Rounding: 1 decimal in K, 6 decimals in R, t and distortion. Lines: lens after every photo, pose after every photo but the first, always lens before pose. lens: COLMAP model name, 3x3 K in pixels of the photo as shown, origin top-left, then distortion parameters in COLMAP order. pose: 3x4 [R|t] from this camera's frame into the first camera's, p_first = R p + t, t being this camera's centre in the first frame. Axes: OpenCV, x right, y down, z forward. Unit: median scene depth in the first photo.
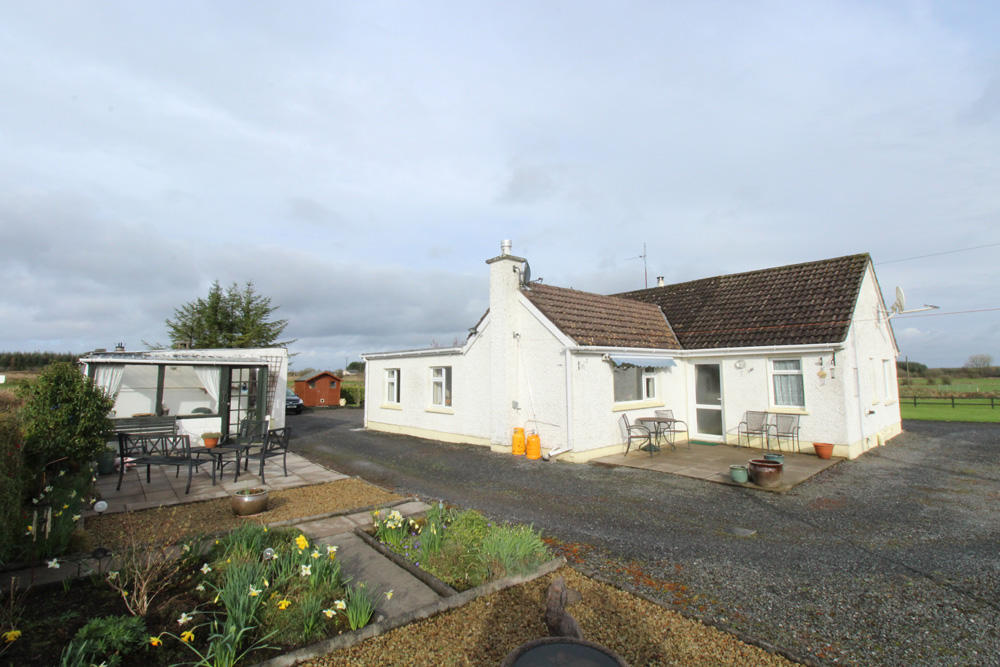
lens RADIAL K [[465.1, 0, 500.4], [0, 465.1, 326.4], [0, 0, 1]] dist [-0.003008, -0.010971]
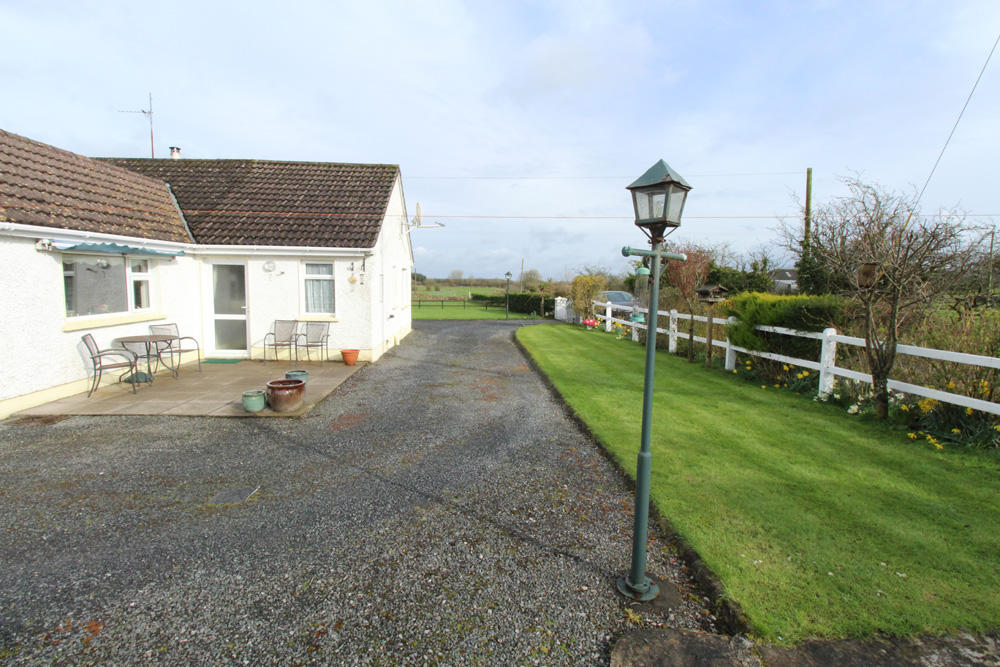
lens RADIAL K [[465.1, 0, 500.4], [0, 465.1, 326.4], [0, 0, 1]] dist [-0.003008, -0.010971]
pose [[0.618424, -0.058634, 0.783654, 0.112803], [-0.100696, 0.983079, 0.153020, 0.018350], [-0.779367, -0.173542, 0.602056, 0.149633]]
